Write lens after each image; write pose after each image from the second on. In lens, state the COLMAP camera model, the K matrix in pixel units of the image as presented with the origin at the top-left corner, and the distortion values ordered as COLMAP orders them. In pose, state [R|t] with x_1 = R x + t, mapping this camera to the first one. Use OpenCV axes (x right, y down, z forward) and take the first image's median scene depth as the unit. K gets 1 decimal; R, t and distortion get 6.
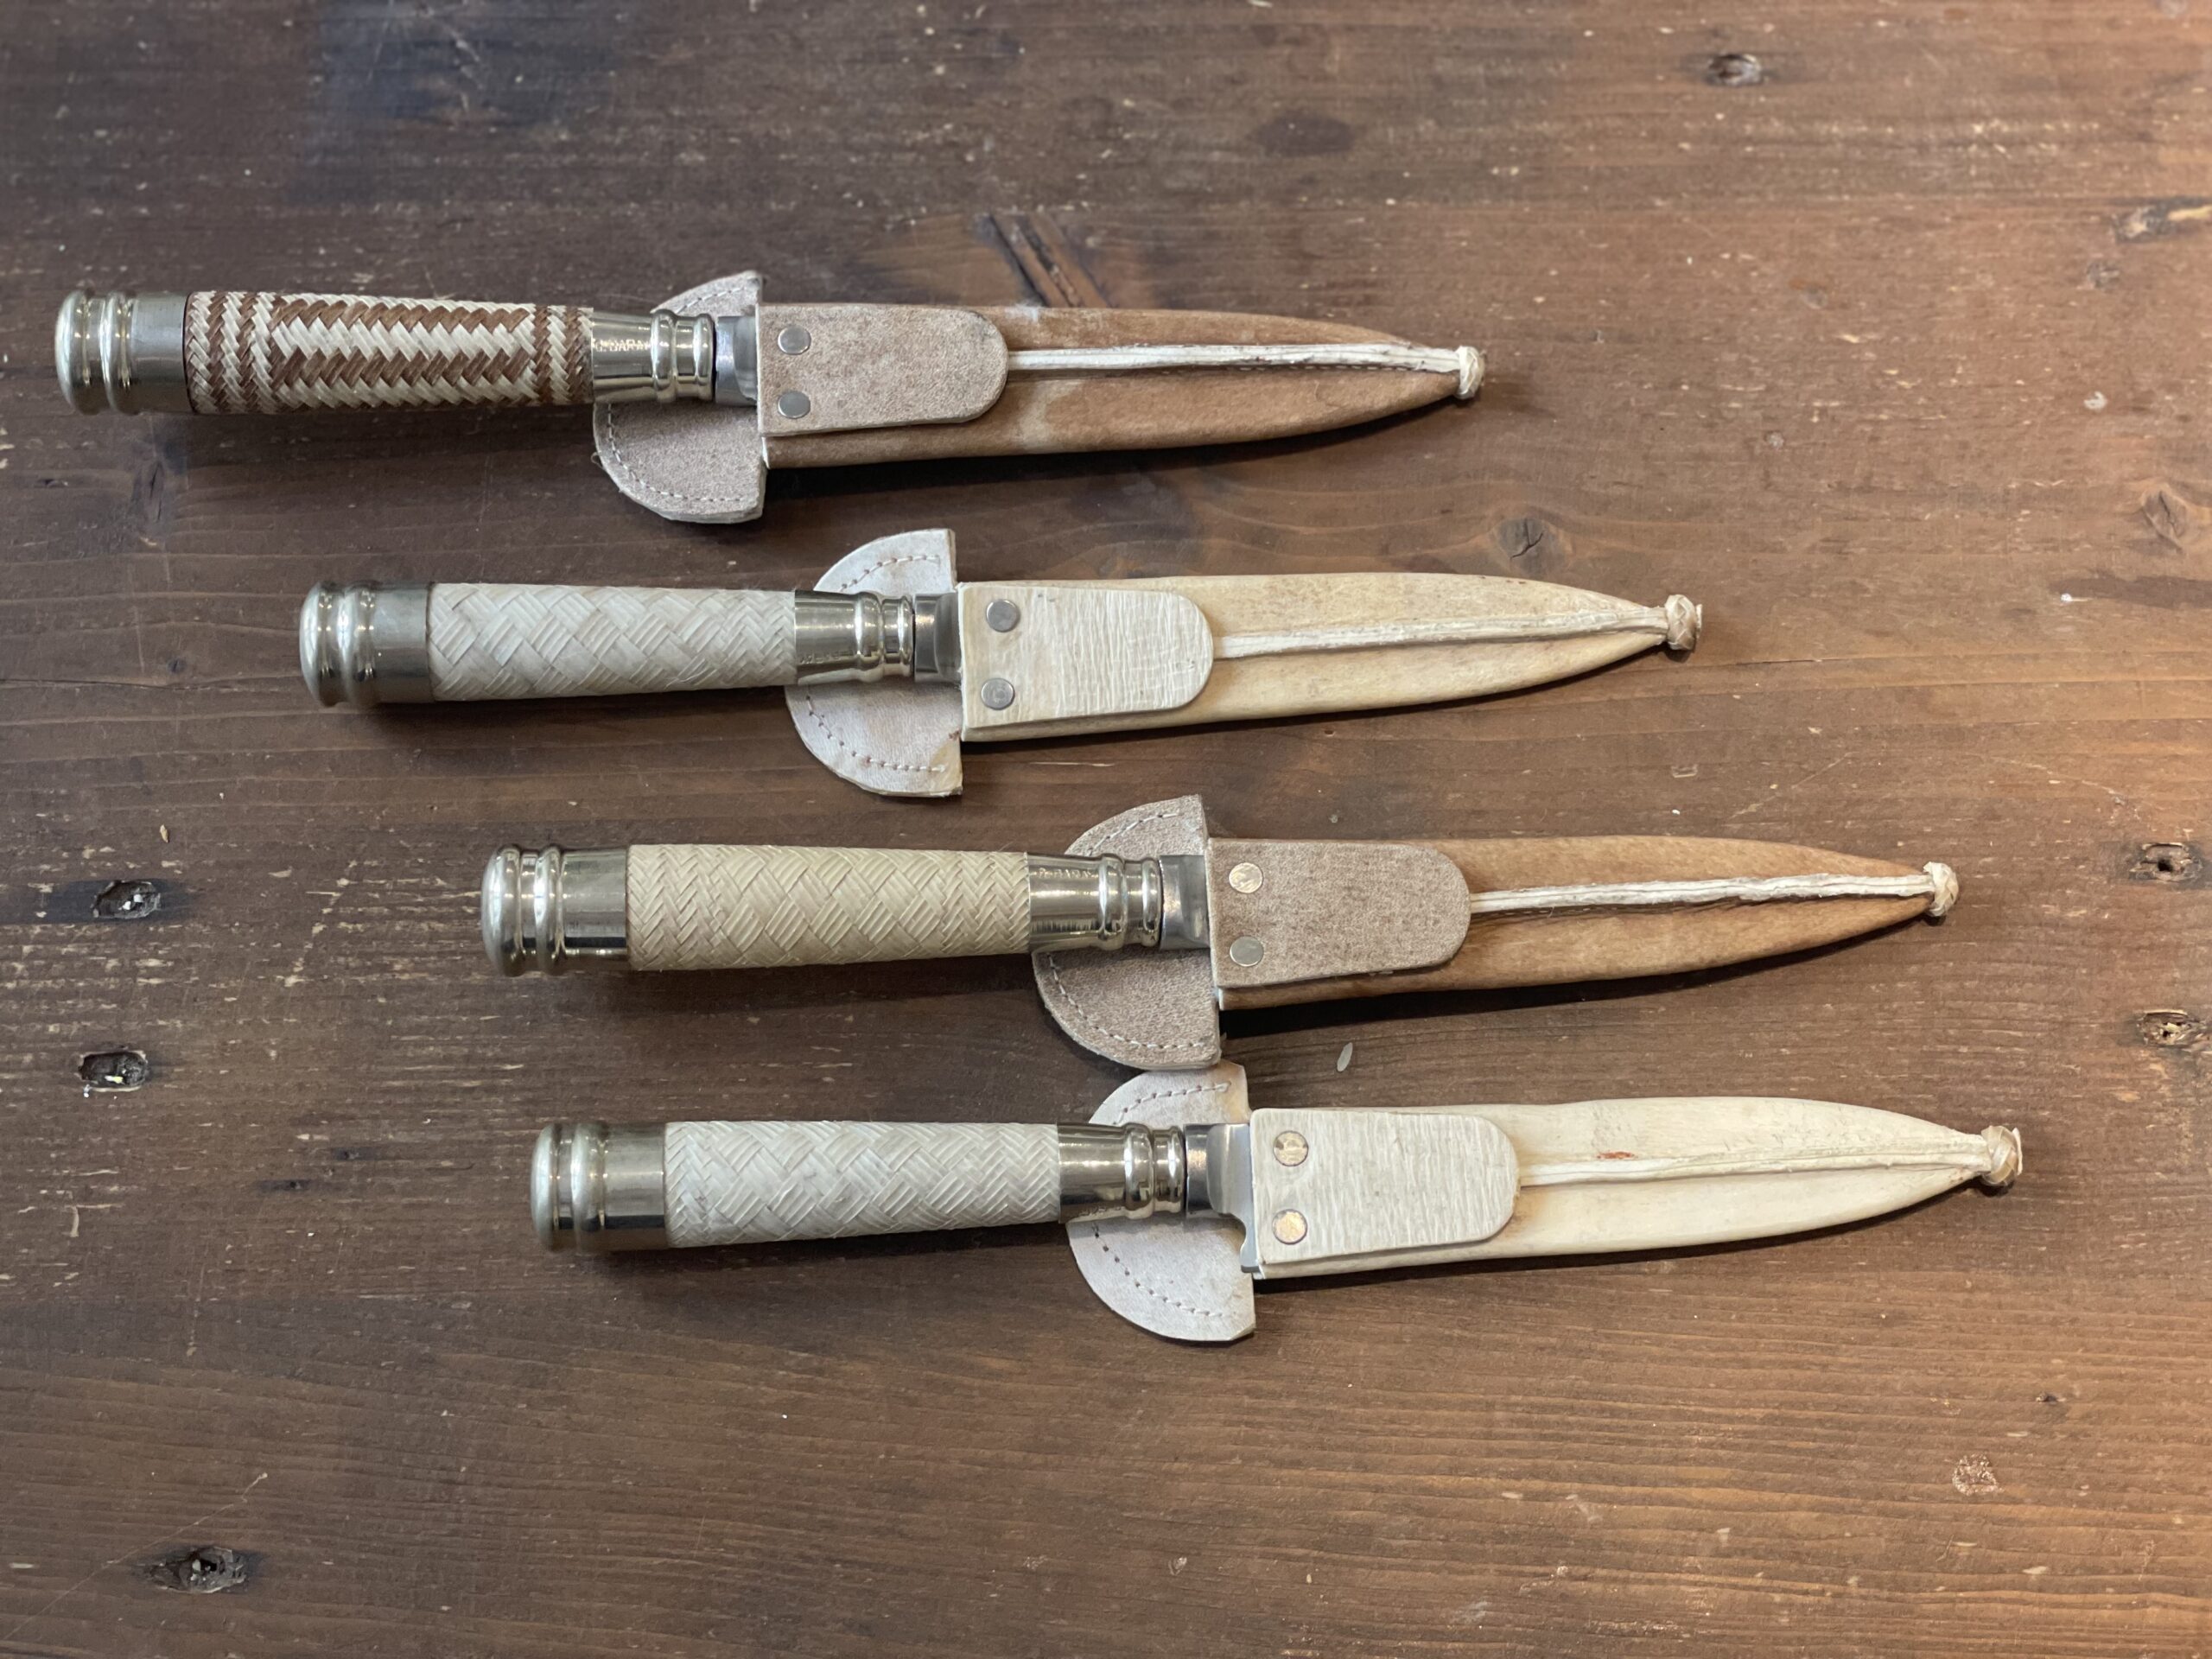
lens RADIAL K [[3353.4, 0, 1103.4], [0, 3353.4, 826.2], [0, 0, 1]] dist [0.053627, 0.000000]
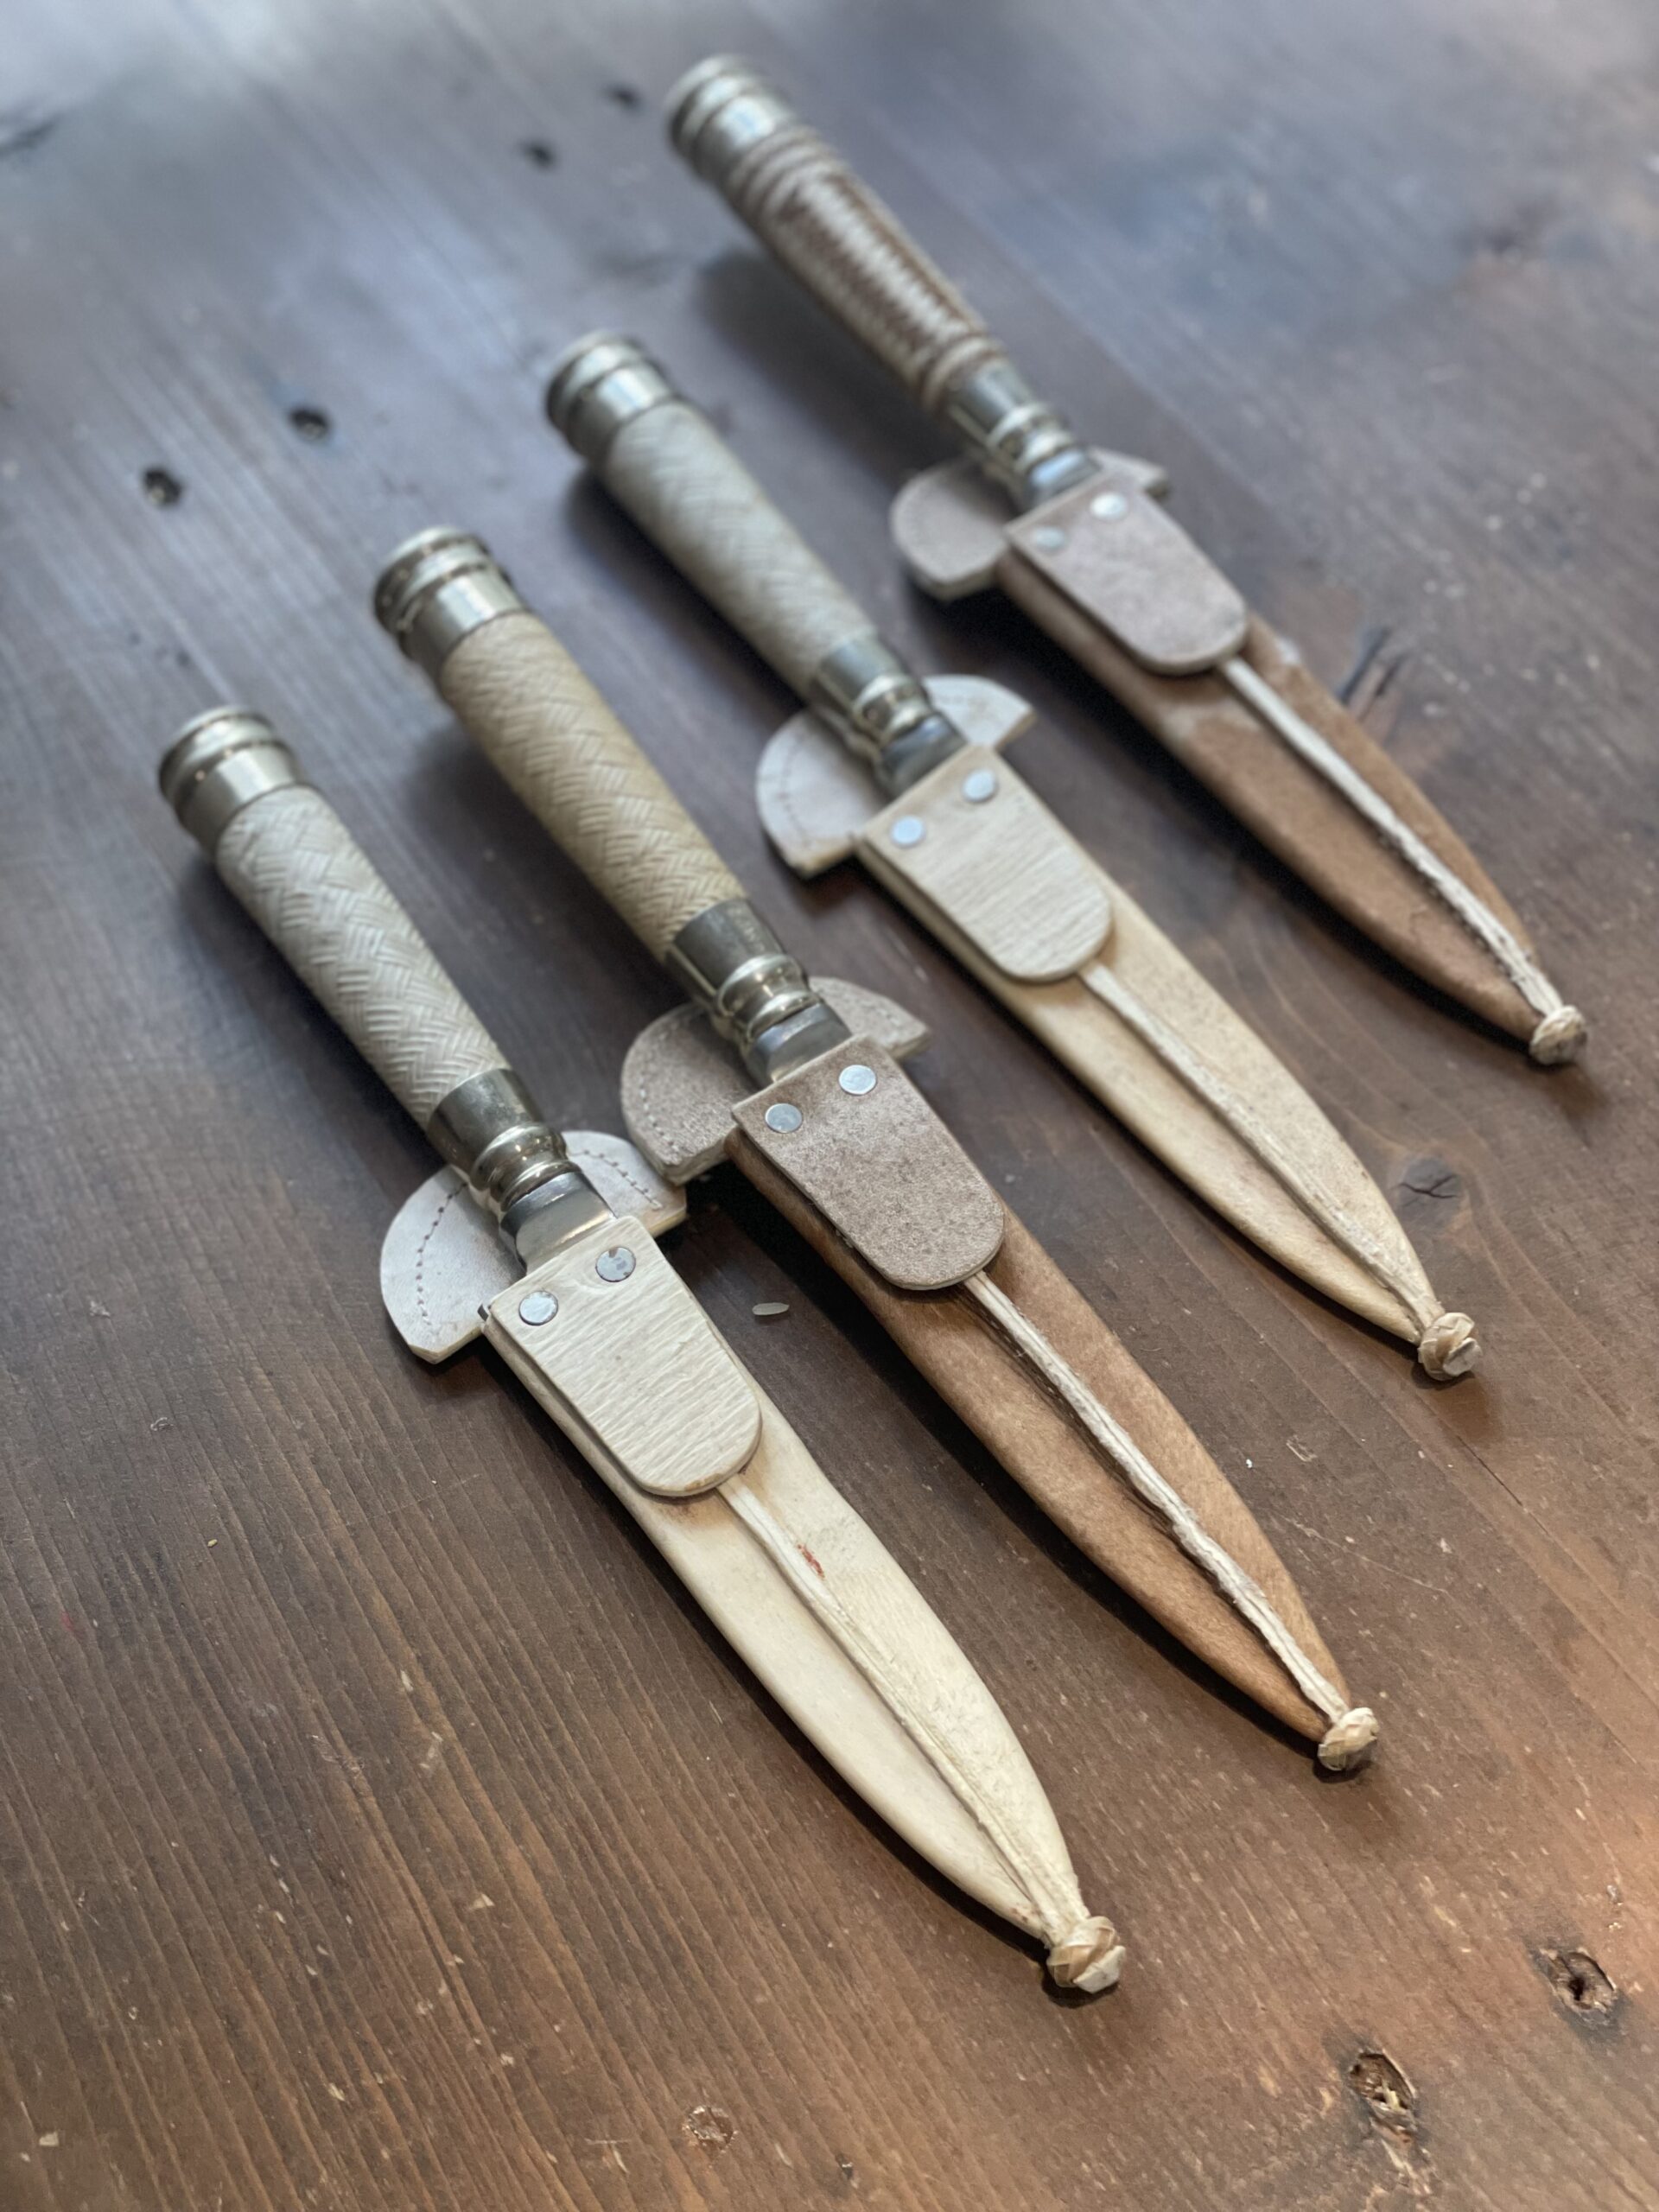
lens RADIAL K [[3353.4, 0, 825.9], [0, 3353.4, 1107.5], [0, 0, 1]] dist [0.053627, 0.000000]
pose [[0.521327, 0.674048, -0.523333, 0.500111], [-0.798706, 0.601351, -0.021111, 0.044450], [0.300477, 0.428995, 0.851867, 0.241992]]
